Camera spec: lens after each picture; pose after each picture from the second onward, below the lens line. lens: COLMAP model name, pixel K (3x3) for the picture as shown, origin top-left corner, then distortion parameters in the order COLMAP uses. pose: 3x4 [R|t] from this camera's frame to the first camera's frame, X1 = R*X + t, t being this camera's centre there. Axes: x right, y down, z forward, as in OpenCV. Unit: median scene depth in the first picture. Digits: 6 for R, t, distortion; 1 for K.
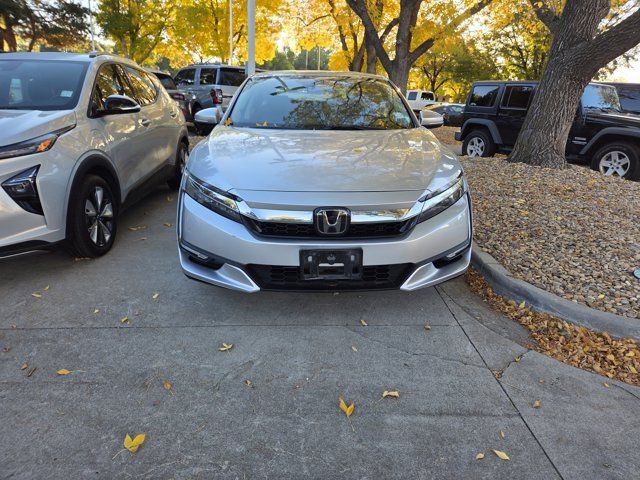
lens RADIAL K [[475.0, 0, 320.0], [0, 475.0, 240.0], [0, 0, 1]] dist [0.082994, -0.078448]
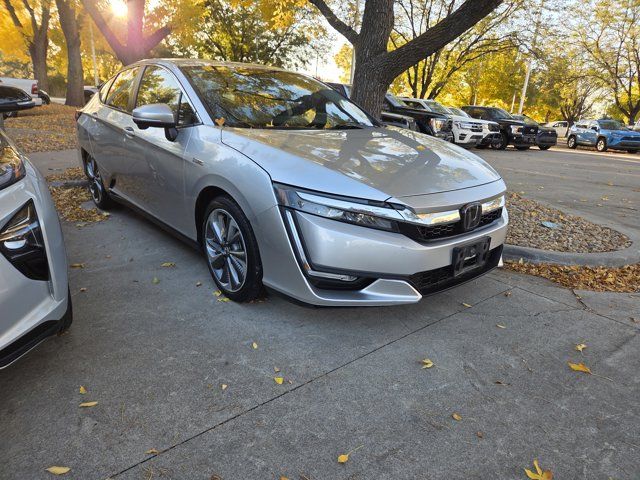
lens RADIAL K [[475.0, 0, 320.0], [0, 475.0, 240.0], [0, 0, 1]] dist [0.082994, -0.078448]
pose [[0.755589, -0.172388, 0.631956, -0.894988], [0.161799, 0.983973, 0.074959, -0.119187], [-0.634749, 0.045612, 0.771371, 0.384369]]
